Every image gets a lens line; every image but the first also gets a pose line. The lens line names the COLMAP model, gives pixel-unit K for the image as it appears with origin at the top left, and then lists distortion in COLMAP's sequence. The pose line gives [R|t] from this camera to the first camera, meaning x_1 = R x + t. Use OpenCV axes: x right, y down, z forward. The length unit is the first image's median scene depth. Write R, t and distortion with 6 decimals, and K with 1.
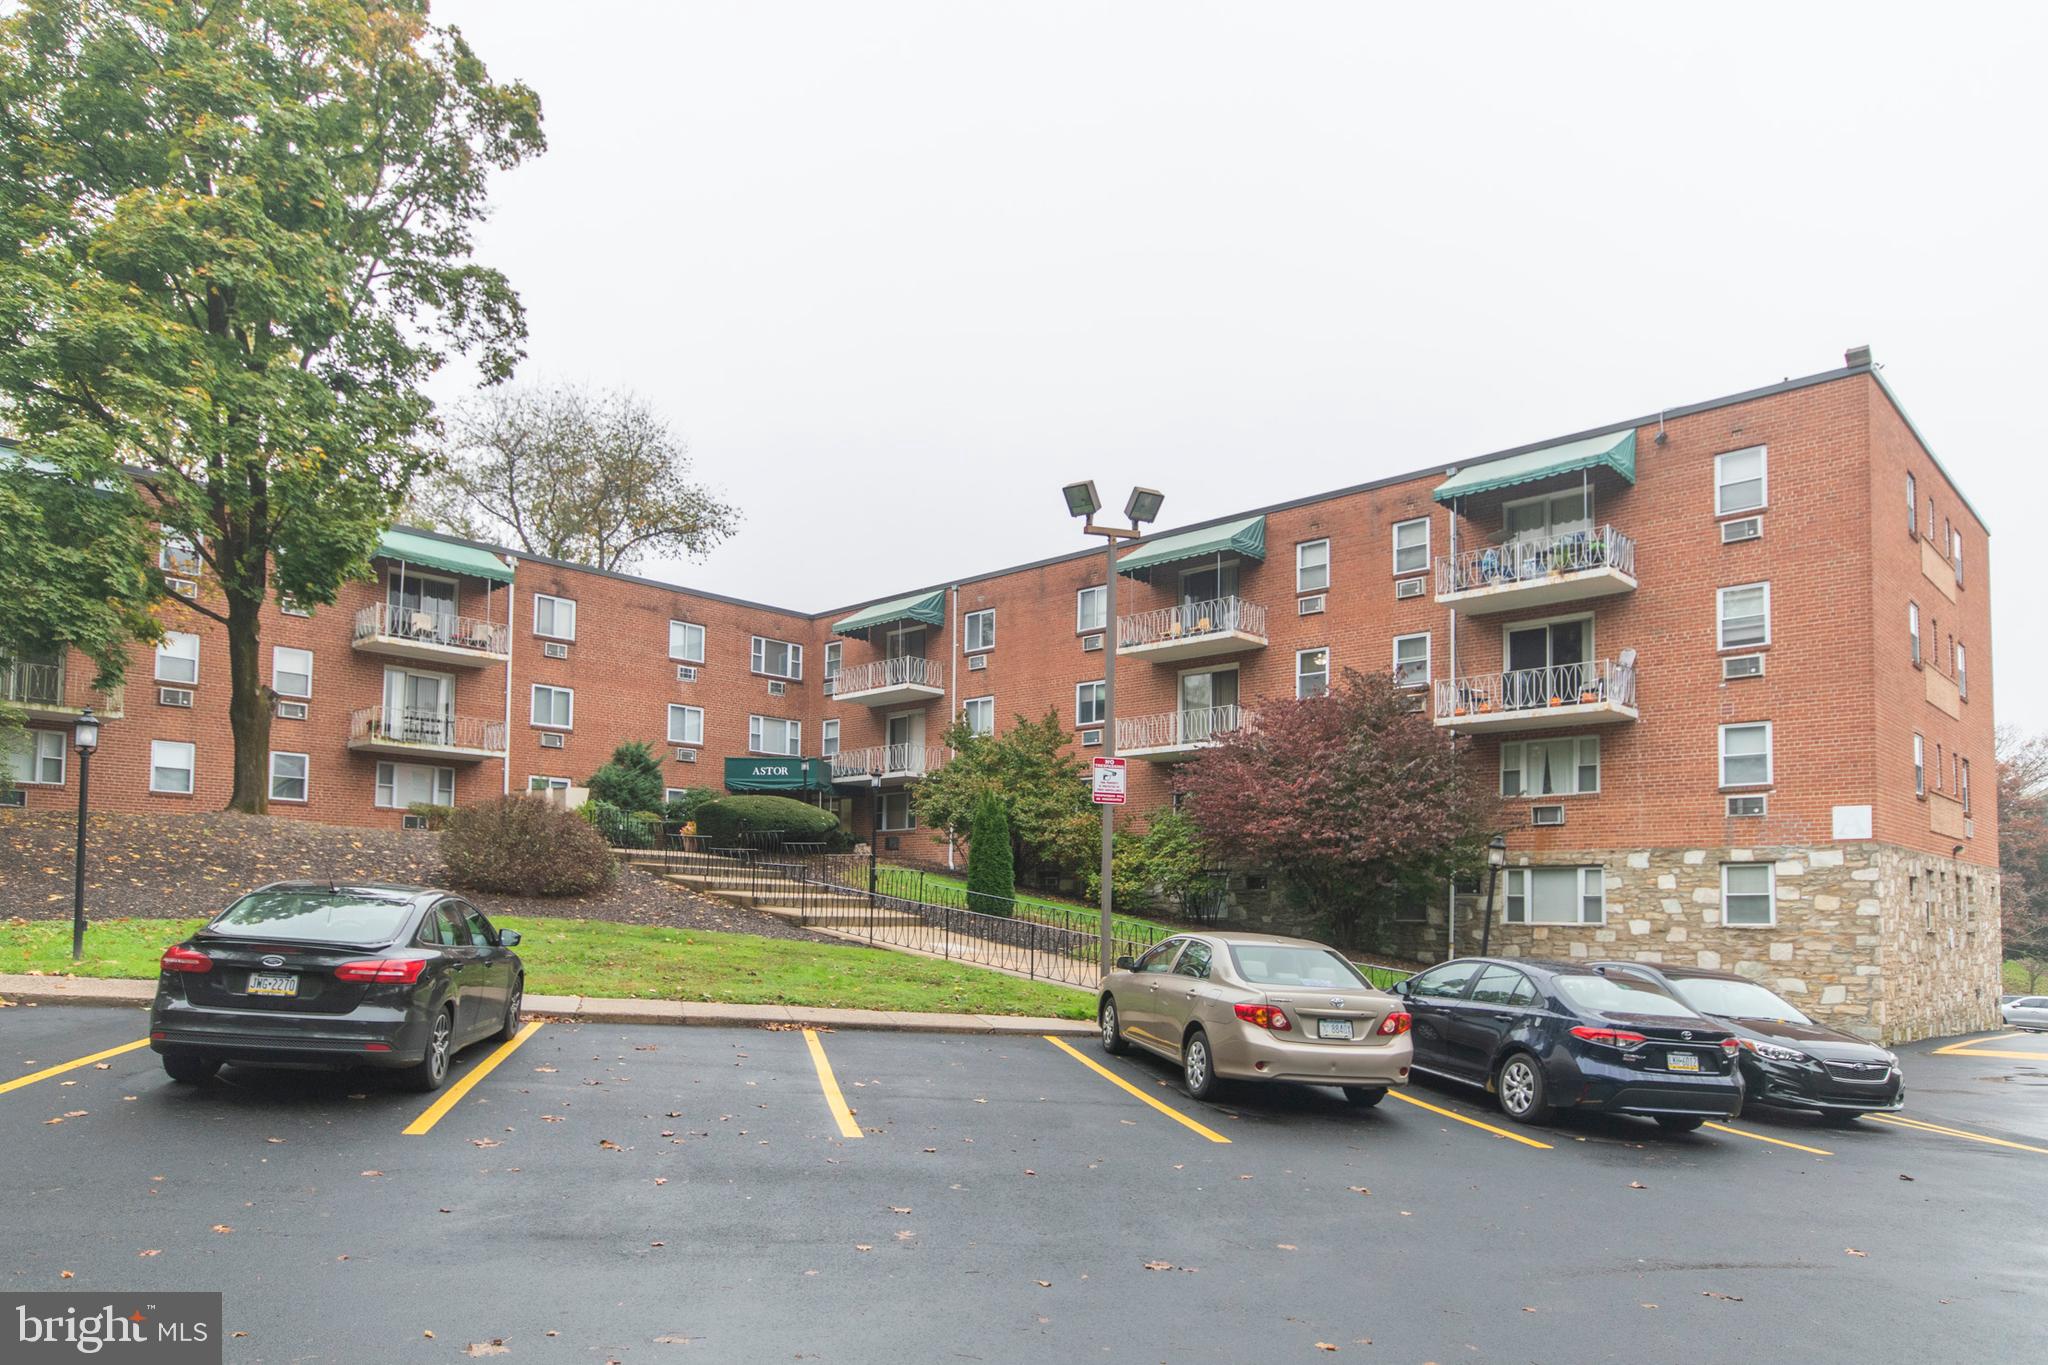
lens RADIAL K [[1241.4, 0, 1019.3], [0, 1241.4, 598.1], [0, 0, 1]] dist [0.000035, 0.002286]
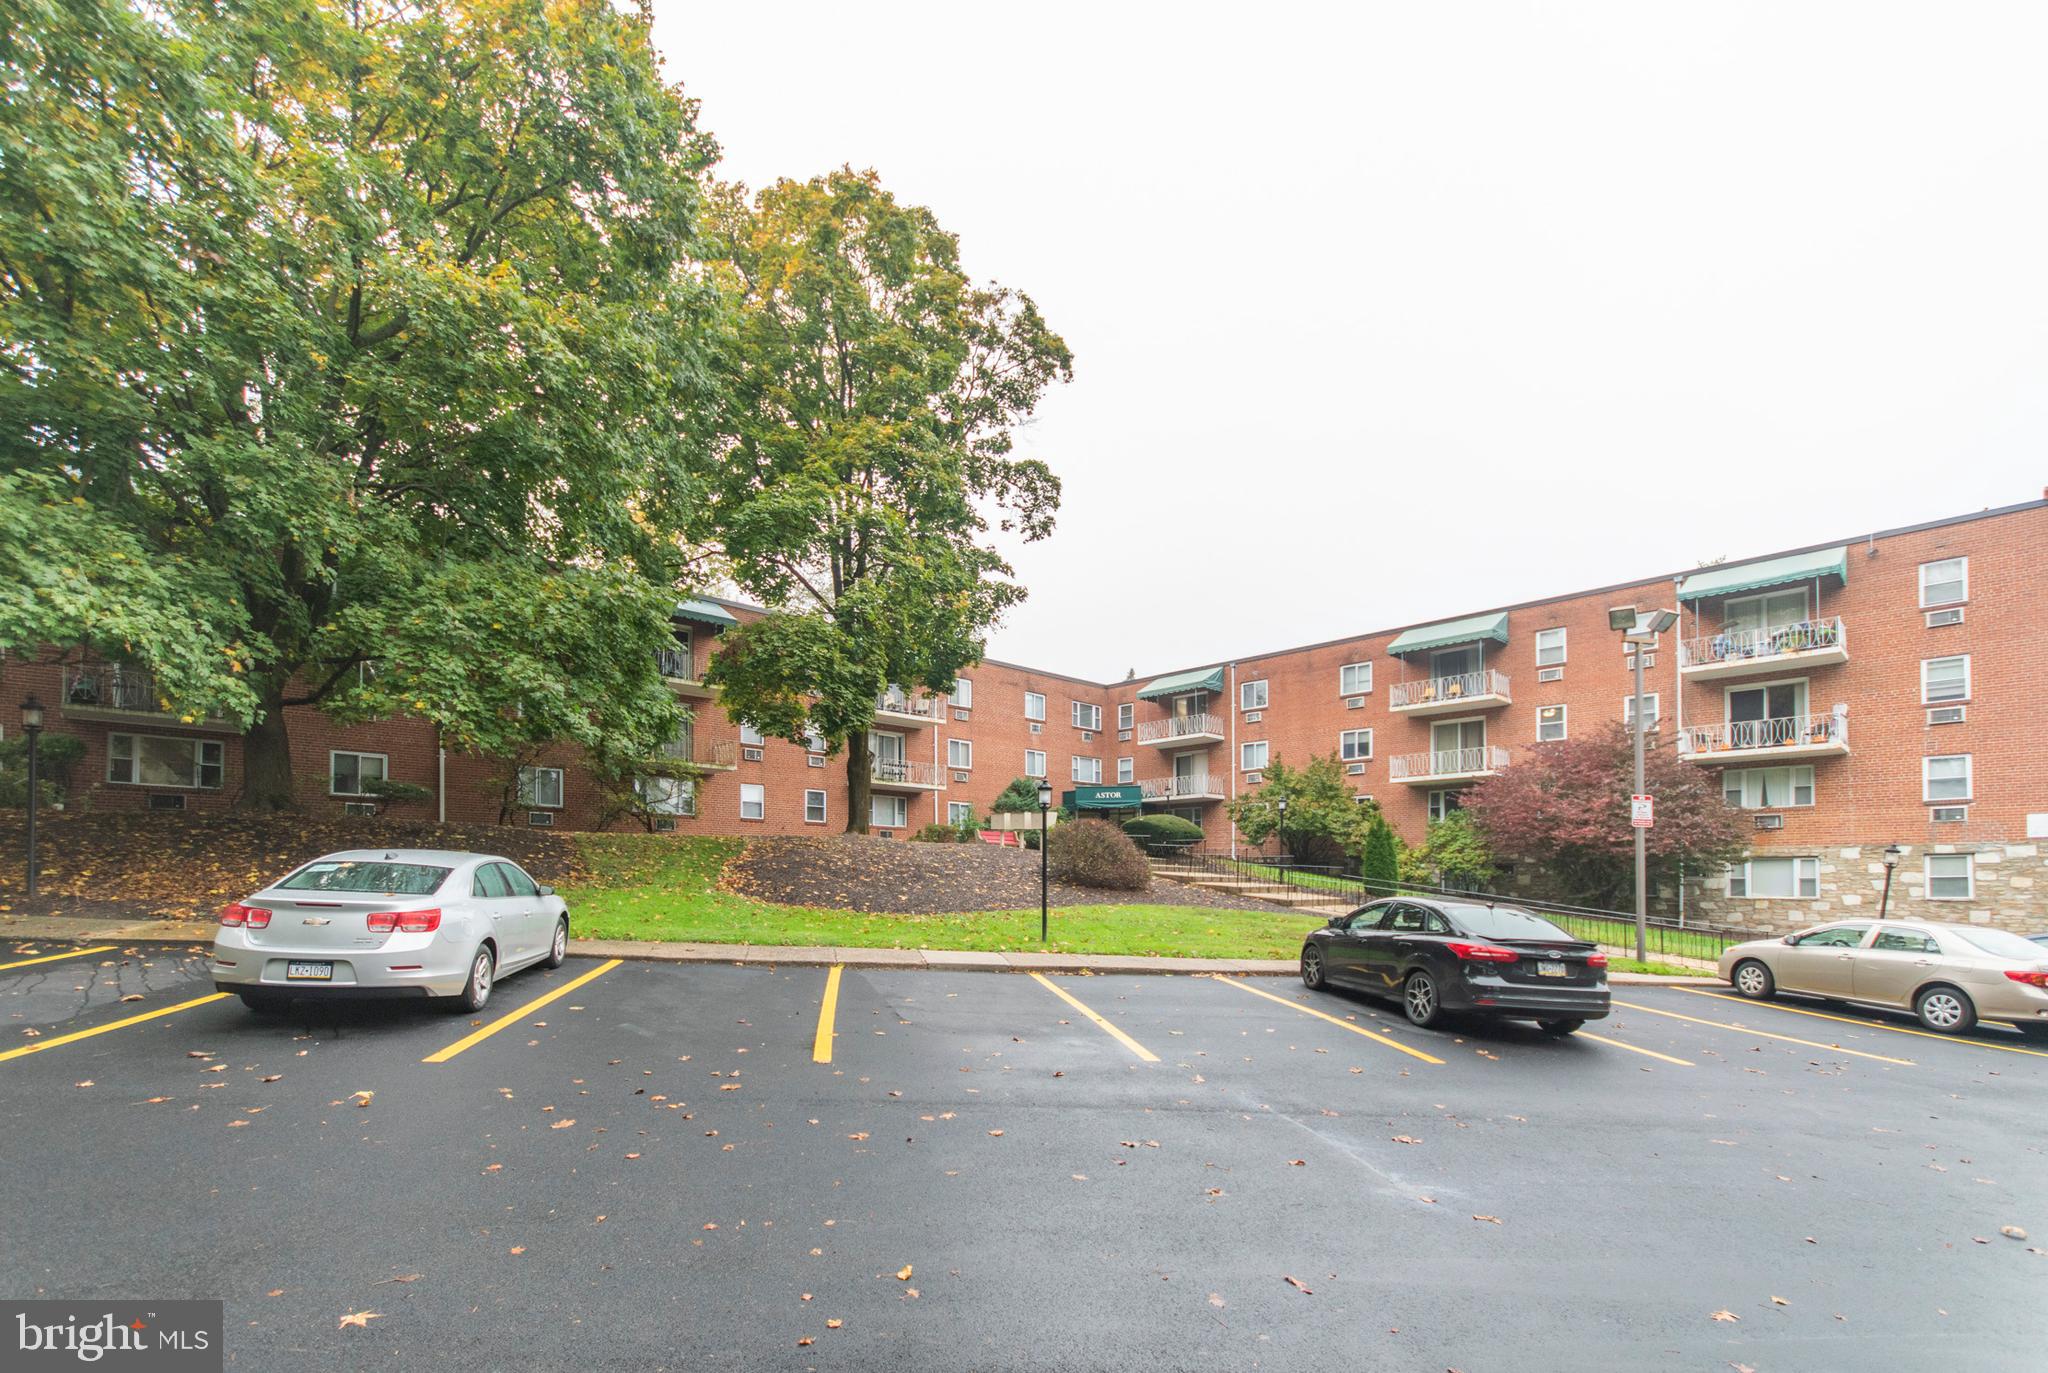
lens RADIAL K [[880.9, 0, 1022.0], [0, 880.9, 687.2], [0, 0, 1]] dist [0.002756, -0.000480]
pose [[0.998627, -0.023160, -0.046997, -0.377568], [0.024549, 0.999272, 0.029208, -0.028745], [0.046286, -0.030322, 0.998468, -0.039665]]
